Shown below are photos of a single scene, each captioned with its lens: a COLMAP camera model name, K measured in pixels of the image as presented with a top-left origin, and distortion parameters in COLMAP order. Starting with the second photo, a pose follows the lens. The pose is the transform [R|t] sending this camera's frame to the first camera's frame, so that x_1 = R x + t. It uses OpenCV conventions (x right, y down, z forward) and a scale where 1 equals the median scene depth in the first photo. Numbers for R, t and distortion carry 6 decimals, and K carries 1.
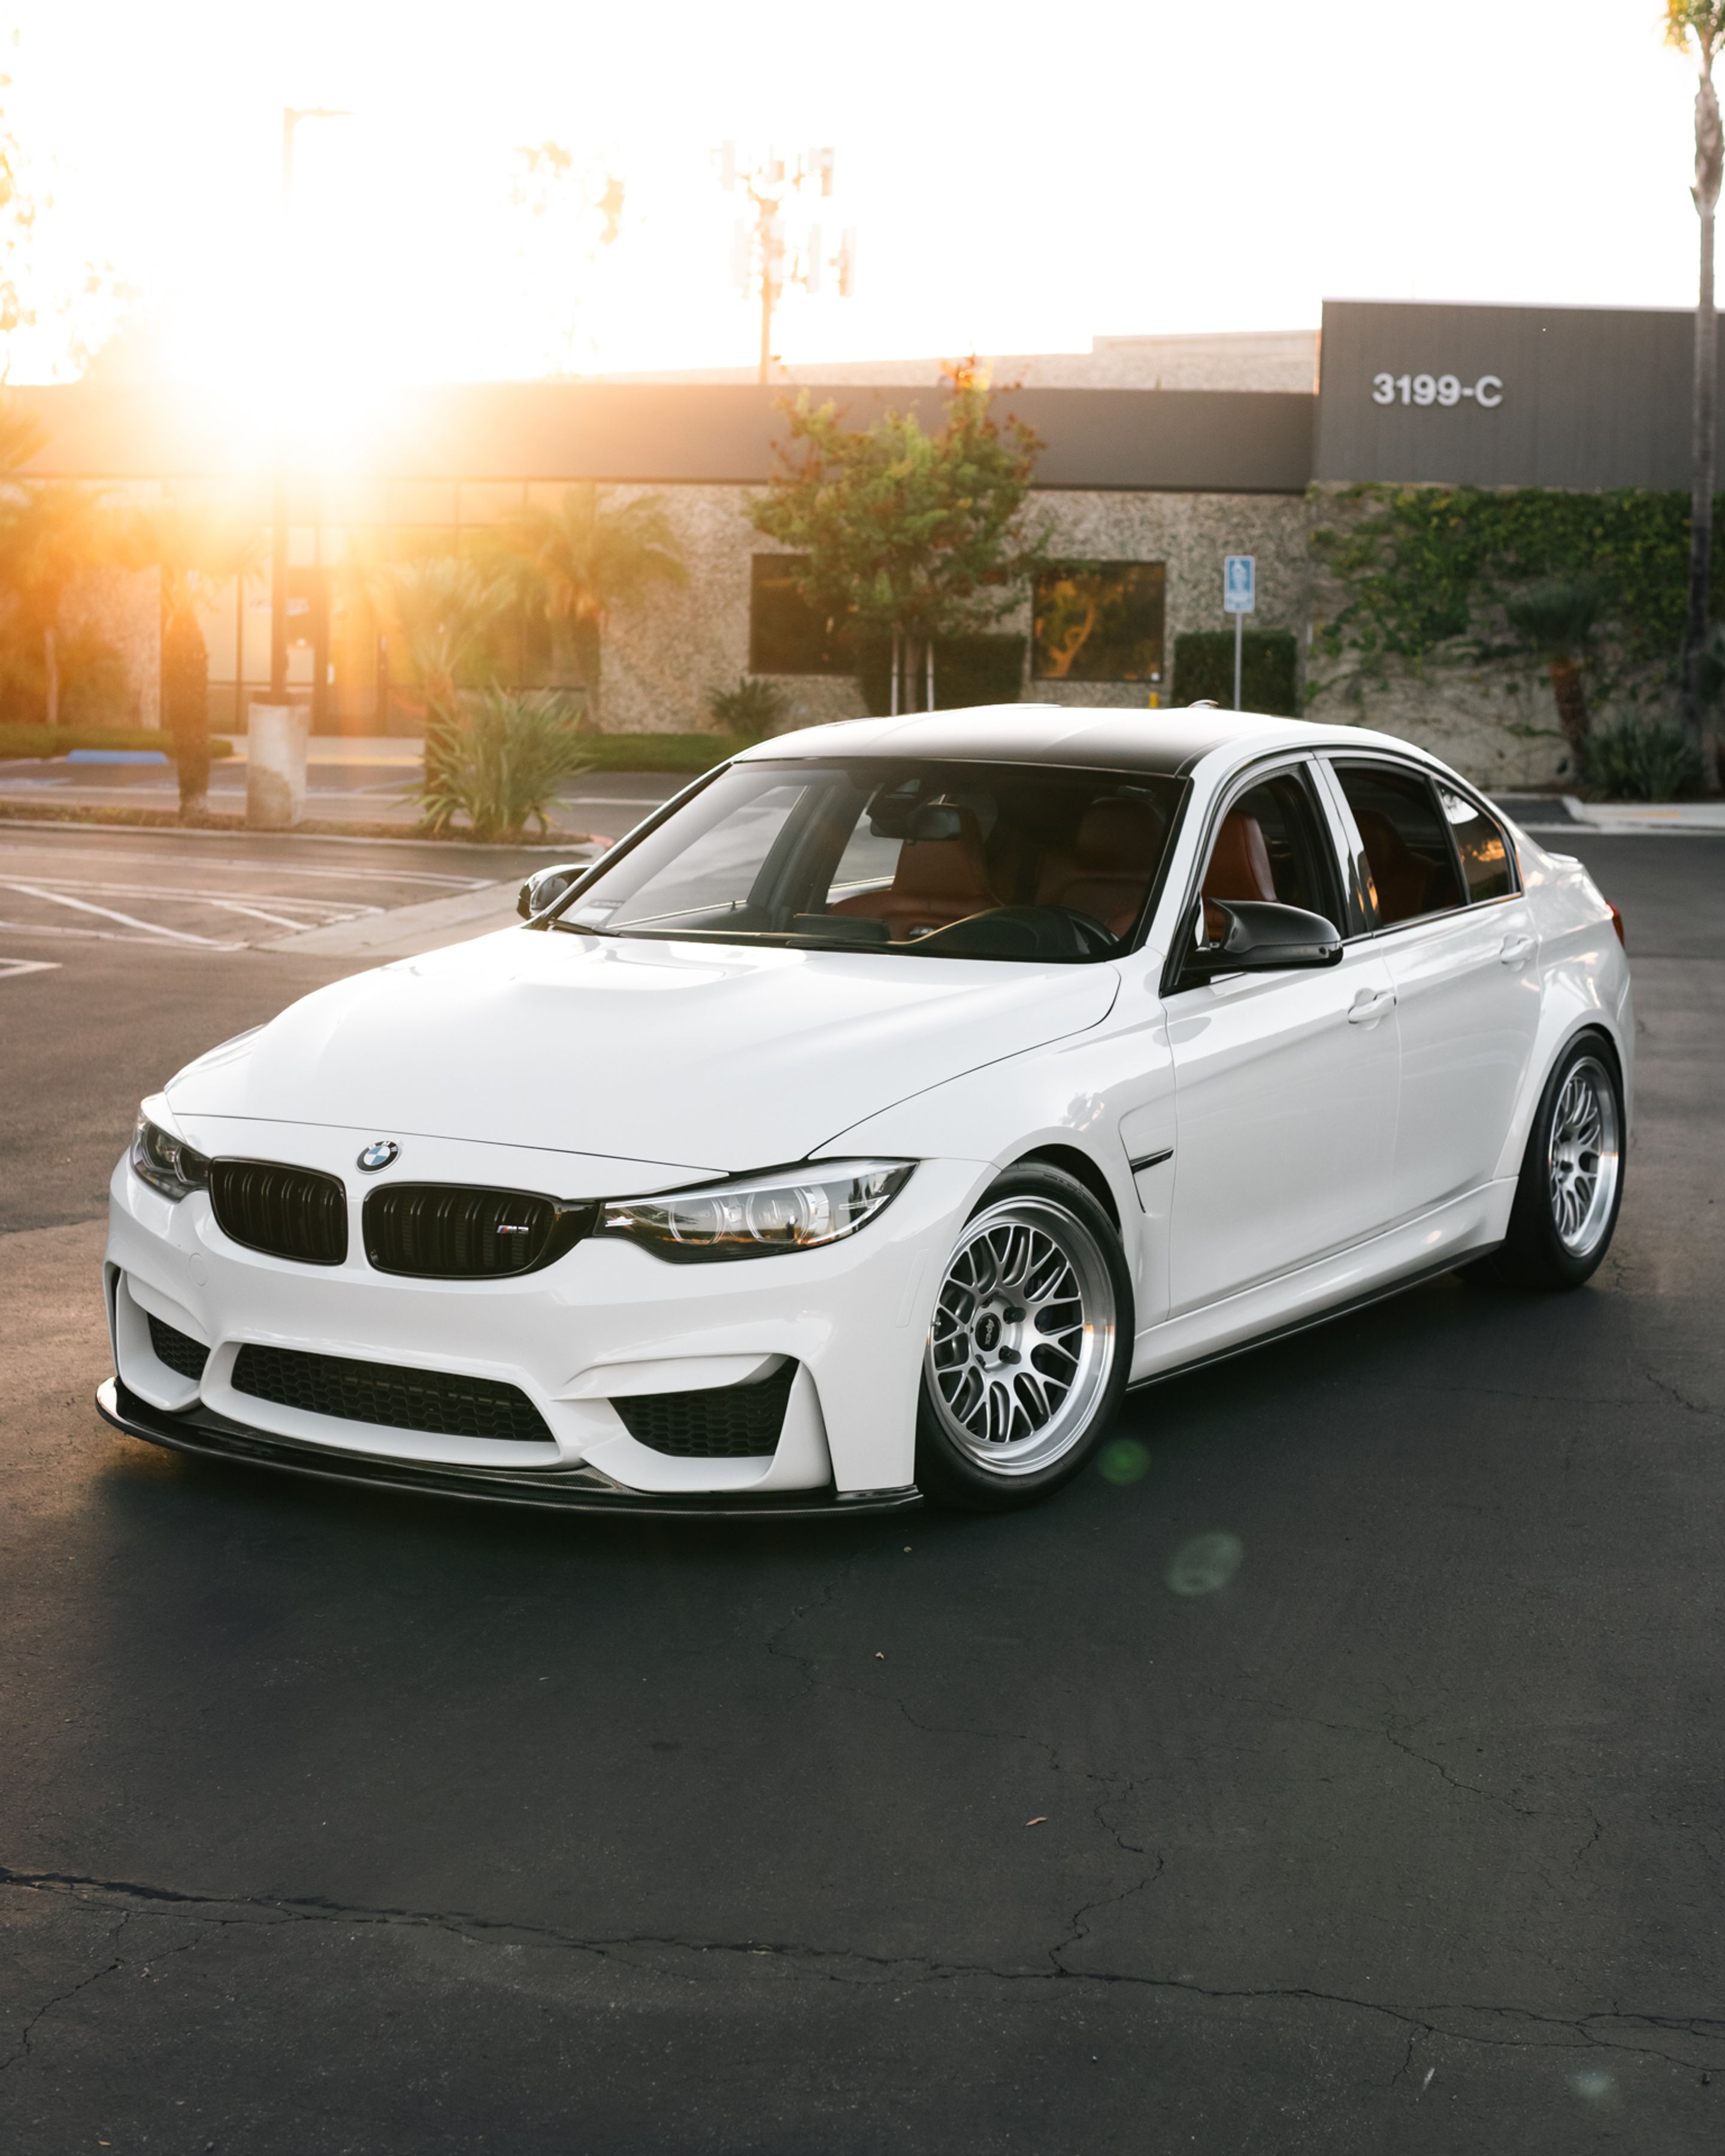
lens RADIAL K [[3958.6, 0, 807.8], [0, 3958.6, 1079.6], [0, 0, 1]] dist [-0.133572, -0.328155]
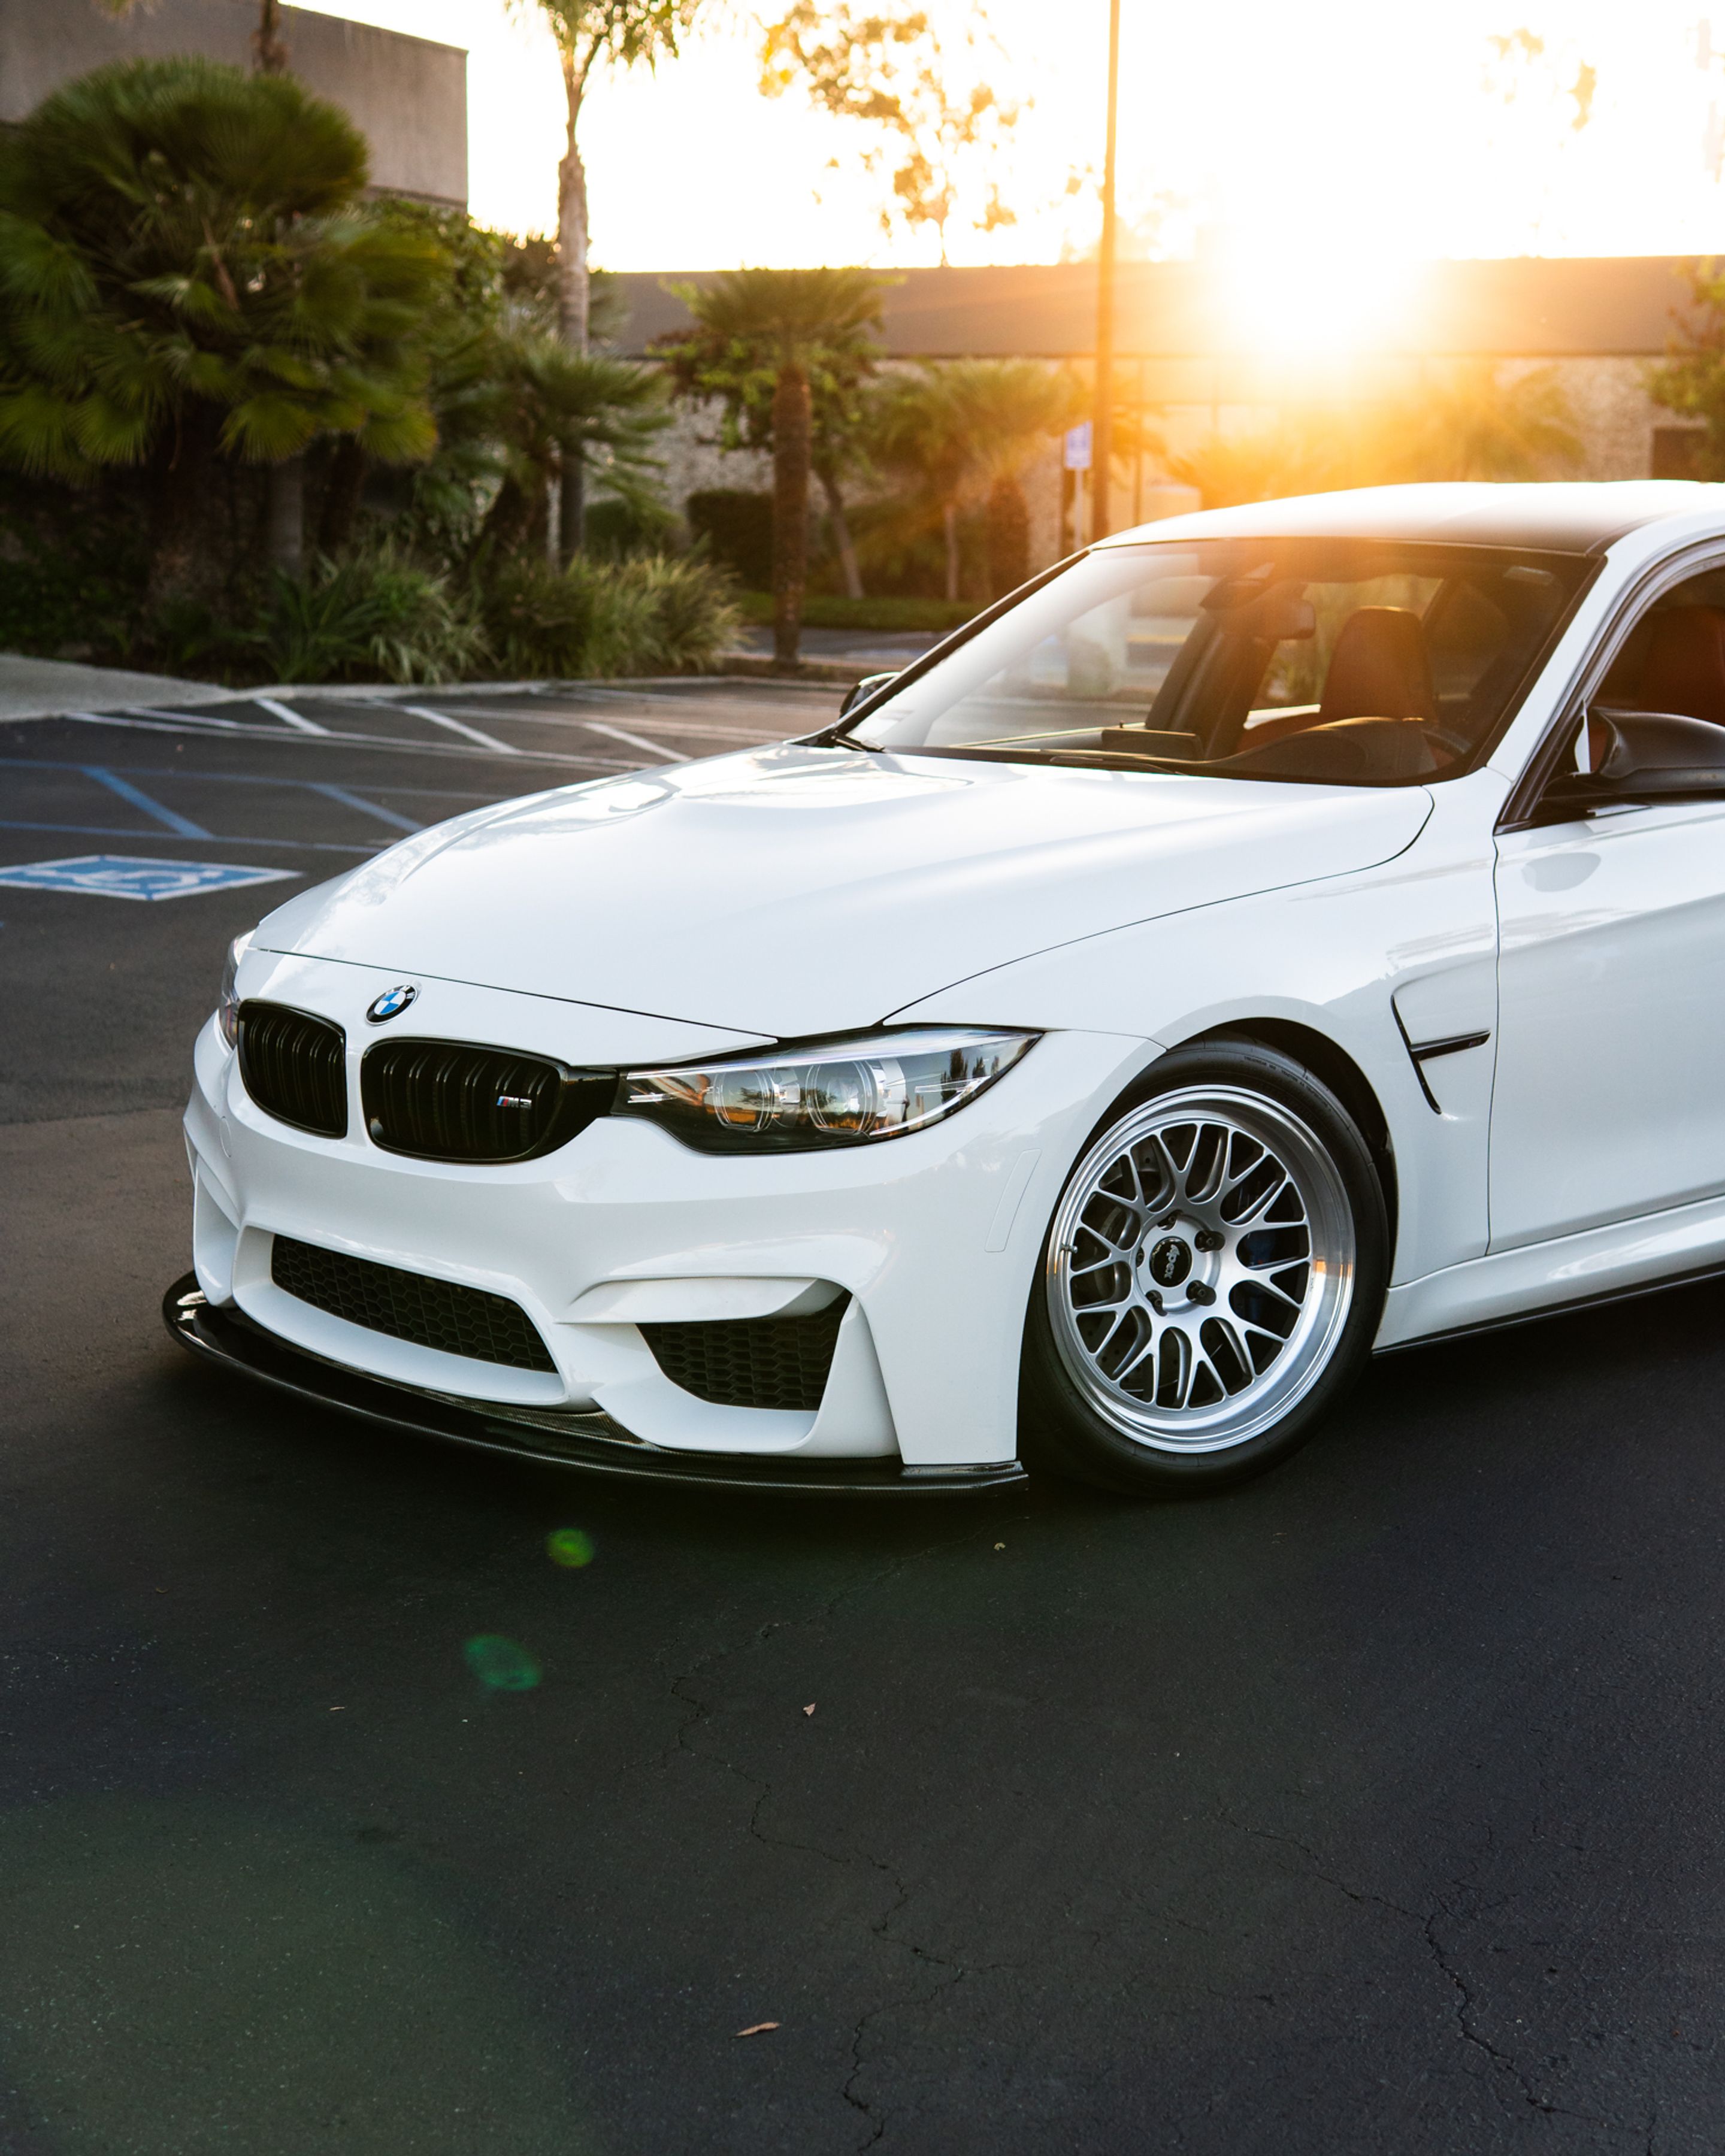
lens RADIAL K [[3632.6, 0, 792.7], [0, 3632.6, 1147.4], [0, 0, 1]] dist [-0.011878, 0.095896]
pose [[0.960499, 0.043664, -0.274837, 0.050127], [-0.029466, 0.998019, 0.055577, 0.001556], [0.276719, -0.045284, 0.959883, 0.093171]]
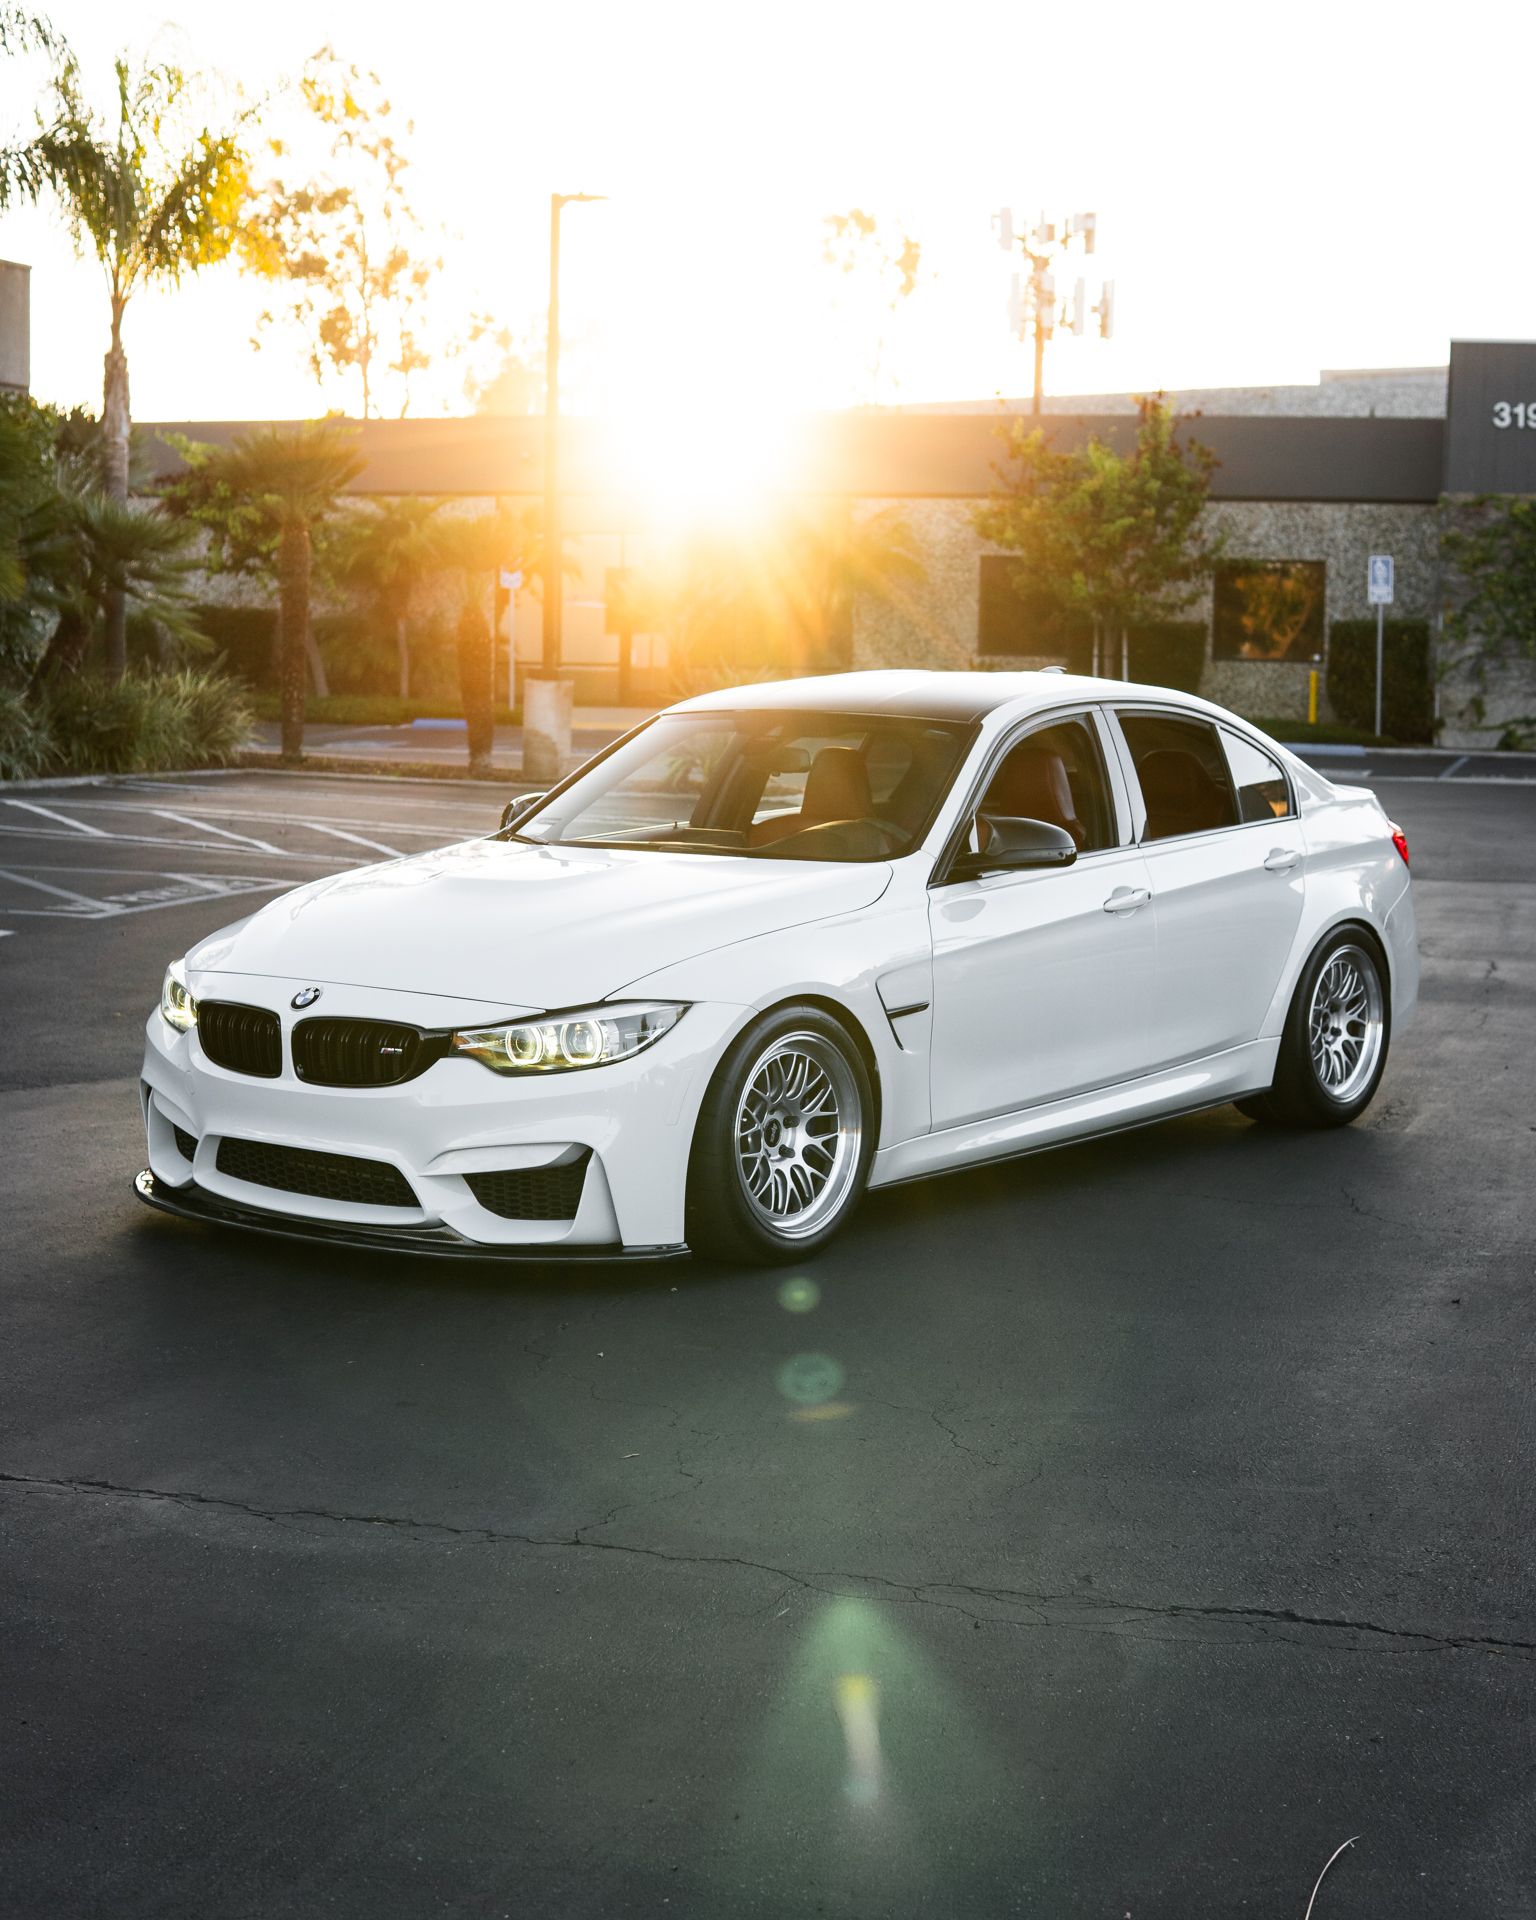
lens RADIAL K [[3417.1, 0, 768.0], [0, 3417.1, 960.0], [0, 0, 1]] dist [-0.185405, 0.044491]
pose [[0.993661, 0.006756, -0.112218, 0.053327], [-0.008379, 0.999867, -0.013992, 0.006311], [0.112109, 0.014843, 0.993585, -0.044806]]
